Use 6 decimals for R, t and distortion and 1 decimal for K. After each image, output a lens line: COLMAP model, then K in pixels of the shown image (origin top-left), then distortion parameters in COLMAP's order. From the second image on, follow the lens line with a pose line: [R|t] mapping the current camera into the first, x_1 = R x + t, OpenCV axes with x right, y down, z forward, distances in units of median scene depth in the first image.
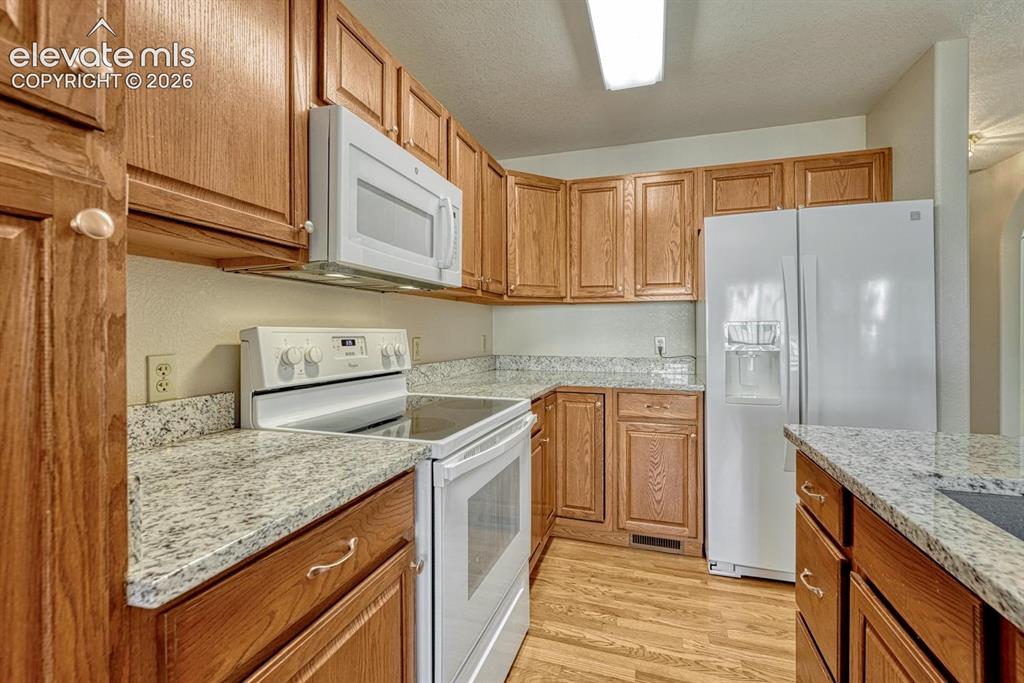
lens RADIAL K [[449.0, 0, 511.4], [0, 449.0, 332.2], [0, 0, 1]] dist [-0.008415, 0.000124]
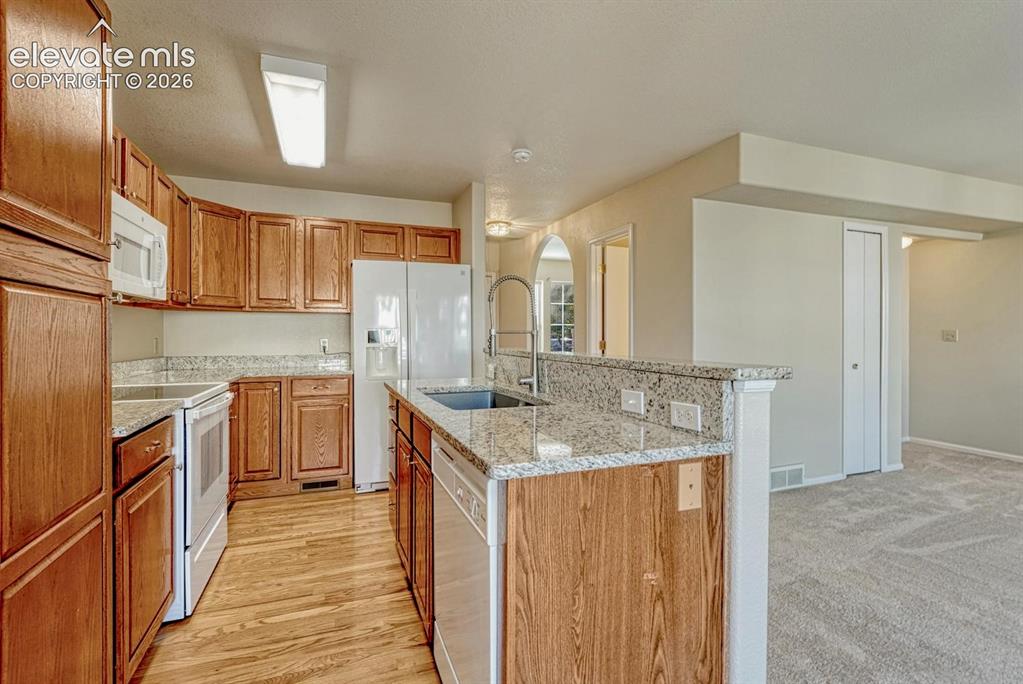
lens RADIAL K [[481.4, 0, 511.8], [0, 481.4, 334.0], [0, 0, 1]] dist [0.004484, 0.000000]
pose [[0.776534, 0.002229, 0.630071, -0.180668], [-0.000554, 0.999996, -0.002854, 0.000321], [-0.630075, 0.001868, 0.776532, -0.609784]]
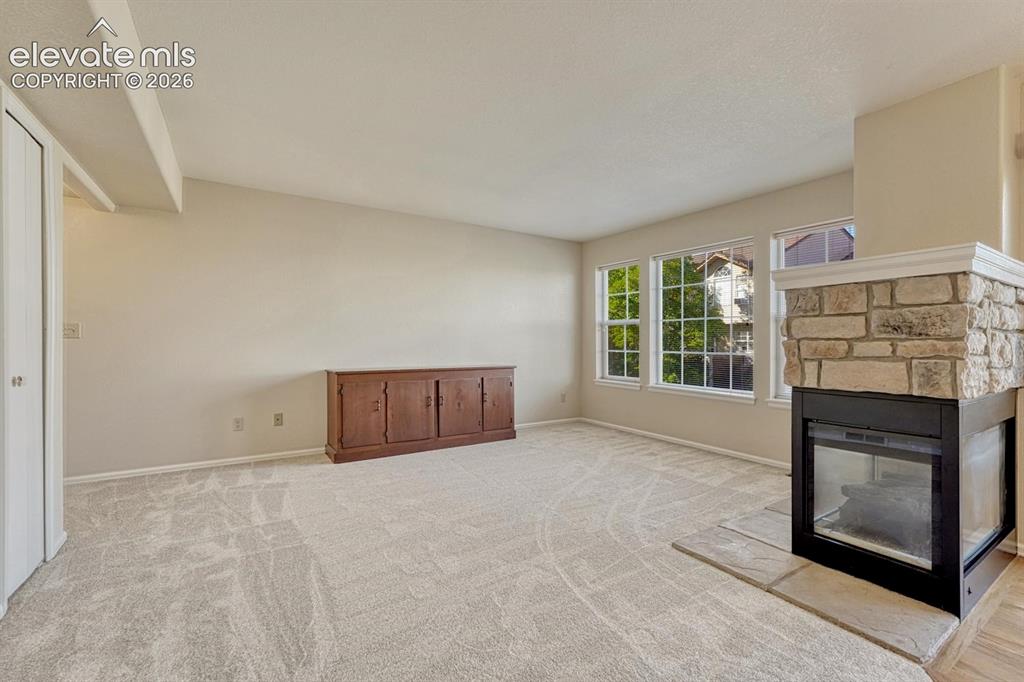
lens RADIAL K [[427.6, 0, 520.6], [0, 427.6, 344.6], [0, 0, 1]] dist [-0.014119, 0.003155]
pose [[-0.774912, -0.001470, 0.632068, 0.697507], [0.001091, 0.999993, 0.003663, 0.045060], [-0.632068, 0.003528, -0.774905, 0.005173]]
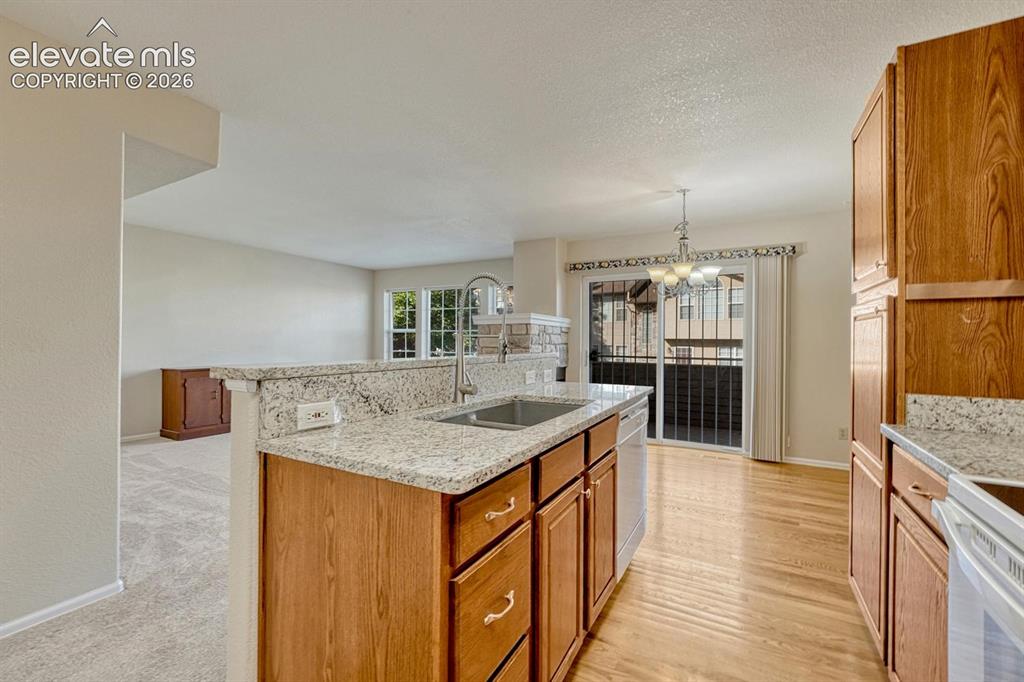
lens RADIAL K [[427.6, 0, 514.5], [0, 427.6, 340.6], [0, 0, 1]] dist [-0.014119, 0.003155]
pose [[-0.980171, -0.005892, 0.198067, 0.235086], [-0.005911, 0.999982, 0.000496, 0.001716], [-0.198066, -0.000684, -0.980188, 0.932219]]
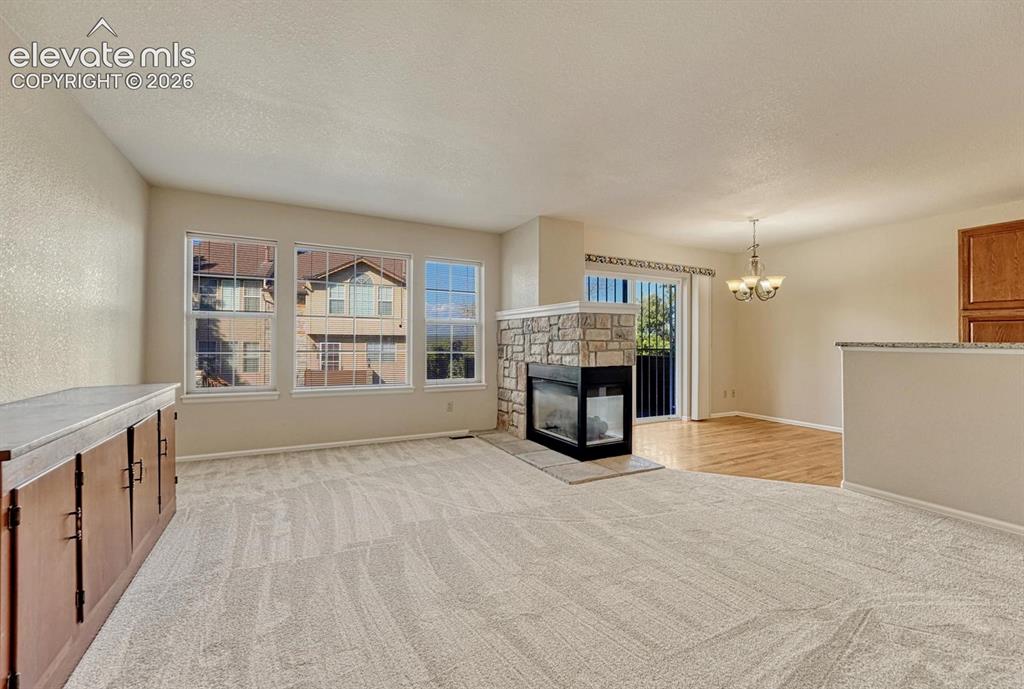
lens RADIAL K [[427.6, 0, 510.3], [0, 427.6, 337.1], [0, 0, 1]] dist [-0.014119, 0.003155]
pose [[-0.702379, -0.007183, -0.711766, 2.283433], [-0.004141, 0.999973, -0.006005, 0.034234], [0.711791, -0.001270, -0.702391, -0.132415]]
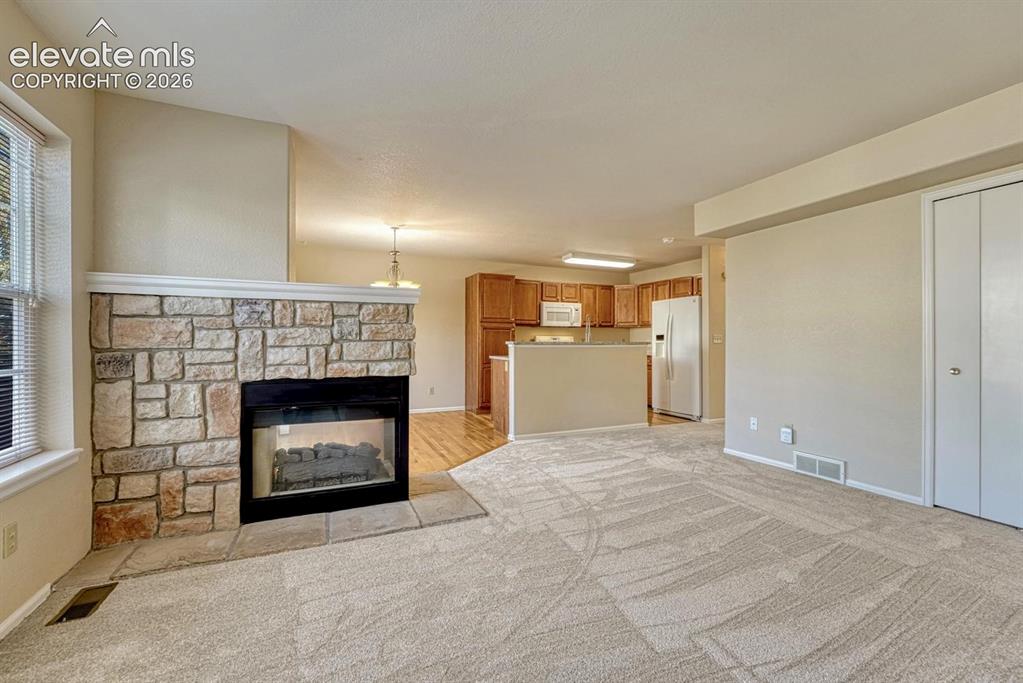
lens RADIAL K [[427.1, 0, 516.5], [0, 427.1, 340.0], [0, 0, 1]] dist [-0.014119, 0.003155]
pose [[0.677959, 0.001045, -0.735099, 2.034833], [-0.005271, 0.999980, -0.003440, 0.037153], [0.735081, 0.006206, 0.677951, -1.810860]]
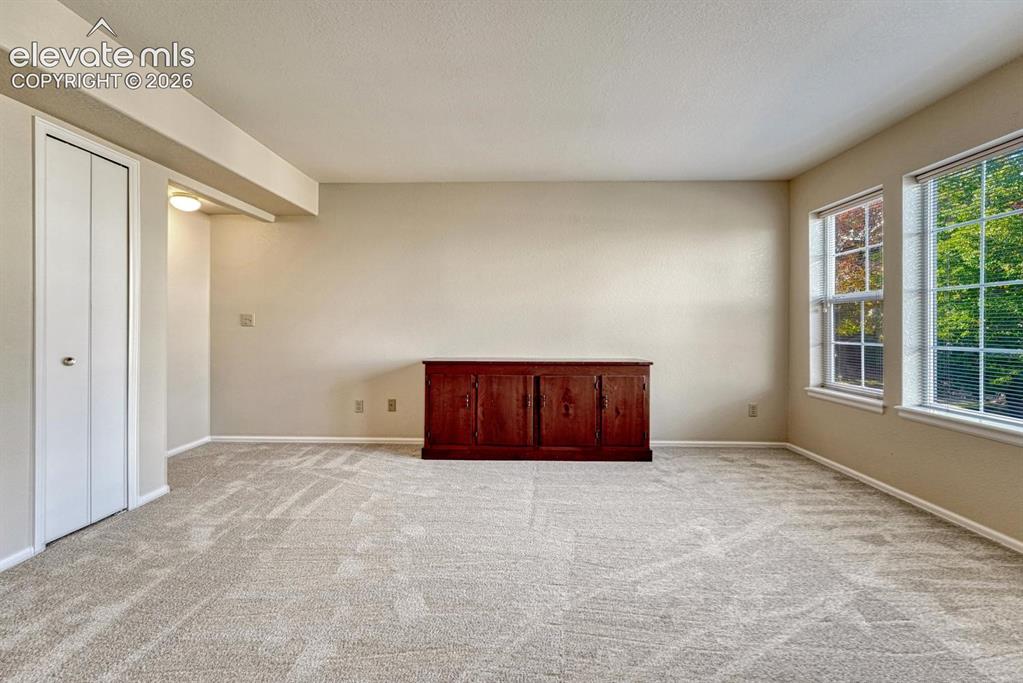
lens RADIAL K [[427.1, 0, 514.0], [0, 427.1, 332.7], [0, 0, 1]] dist [-0.014119, 0.003155]
pose [[-0.280516, -0.006627, 0.959826, 0.727752], [0.000921, 0.999974, 0.007174, 0.043310], [-0.959849, 0.002896, -0.280503, -0.738358]]
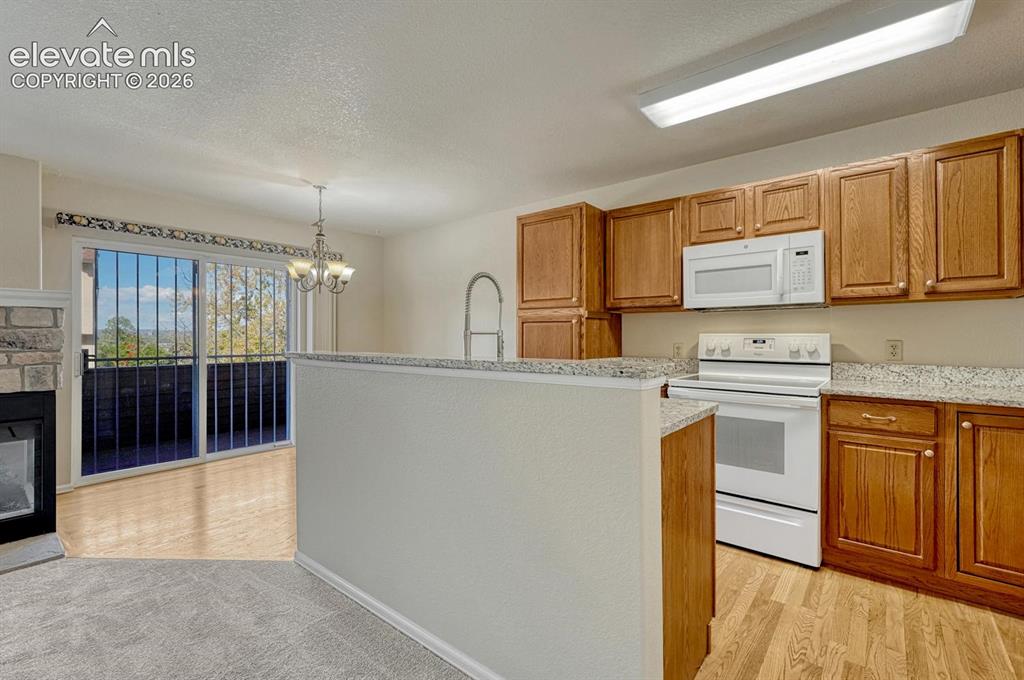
lens RADIAL K [[449.0, 0, 507.5], [0, 449.0, 335.4], [0, 0, 1]] dist [-0.008415, 0.000124]
pose [[-0.370413, -0.001355, -0.928866, 1.241304], [0.001251, 0.999997, -0.001958, 0.000578], [0.928866, -0.001888, -0.370410, 0.527893]]
